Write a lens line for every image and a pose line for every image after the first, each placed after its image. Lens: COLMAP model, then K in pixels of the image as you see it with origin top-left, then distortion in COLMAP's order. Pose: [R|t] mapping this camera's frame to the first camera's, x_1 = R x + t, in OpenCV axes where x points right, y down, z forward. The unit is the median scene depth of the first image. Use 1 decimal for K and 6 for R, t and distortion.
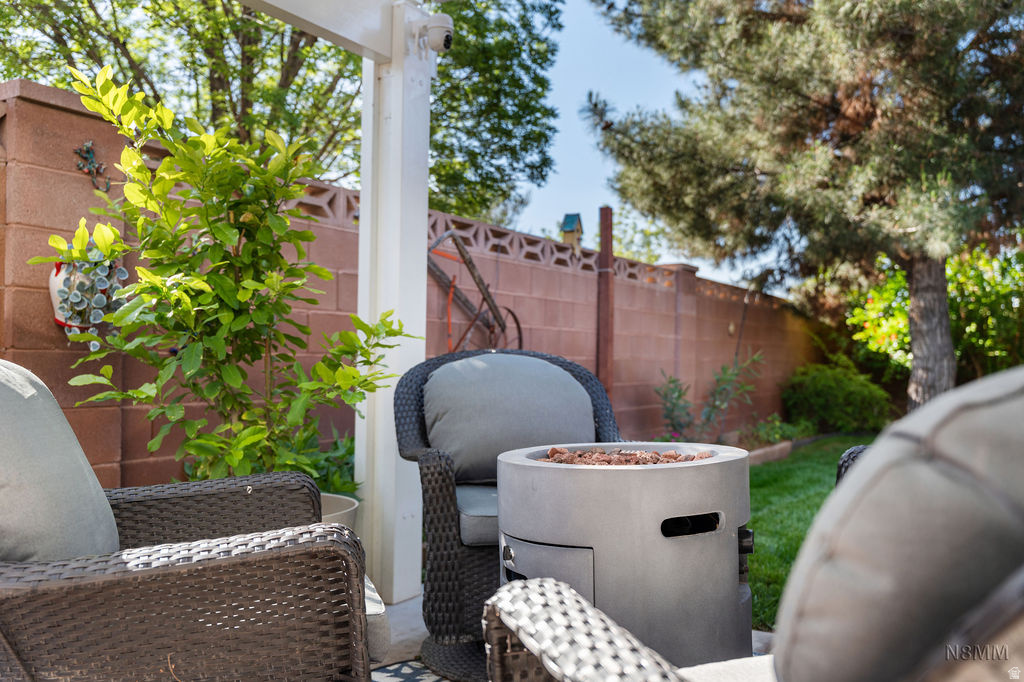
lens RADIAL K [[896.2, 0, 505.0], [0, 896.2, 378.7], [0, 0, 1]] dist [0.002577, -0.001751]
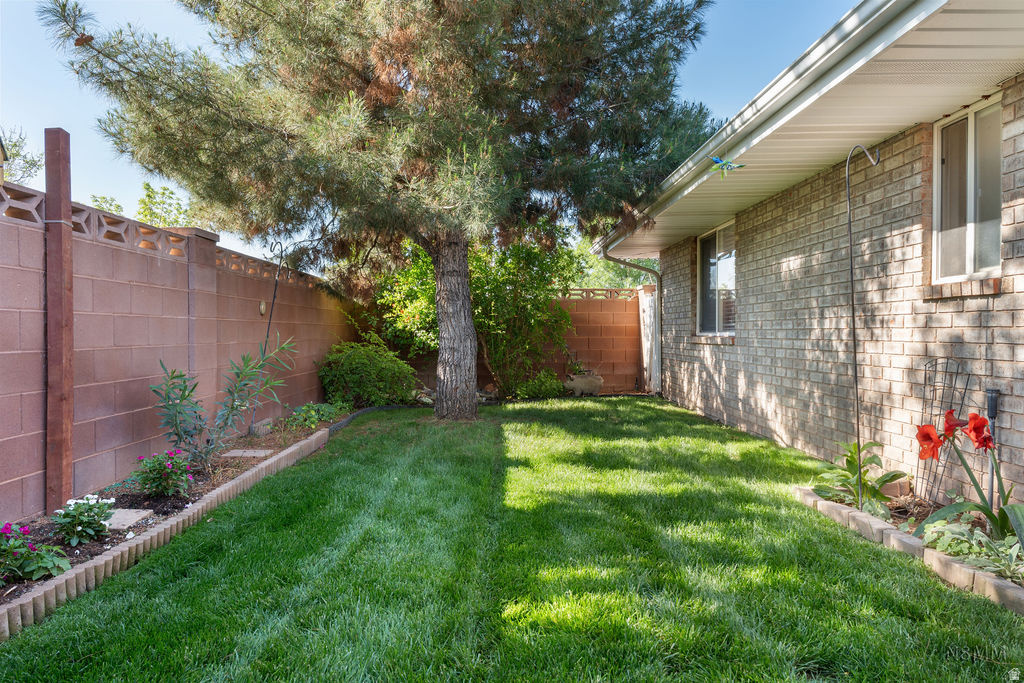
lens RADIAL K [[693.0, 0, 508.1], [0, 693.0, 360.6], [0, 0, 1]] dist [0.000743, -0.006453]
pose [[0.845028, -0.024879, 0.534143, 0.090925], [0.011944, 0.999546, 0.027659, -0.019734], [-0.534589, -0.016993, 0.844942, 0.282386]]
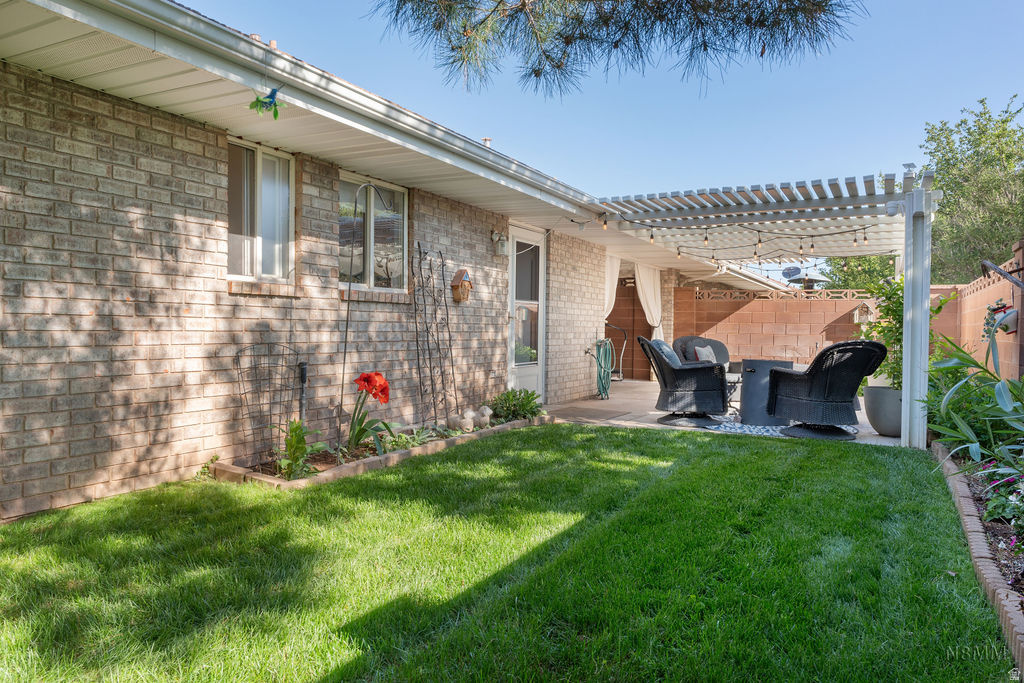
lens RADIAL K [[693.0, 0, 508.1], [0, 693.0, 342.7], [0, 0, 1]] dist [0.000743, -0.006453]
pose [[-0.998710, -0.014667, -0.048622, 0.375143], [-0.016437, 0.999209, 0.036215, -0.028197], [0.048052, 0.036967, -0.998161, 1.009813]]
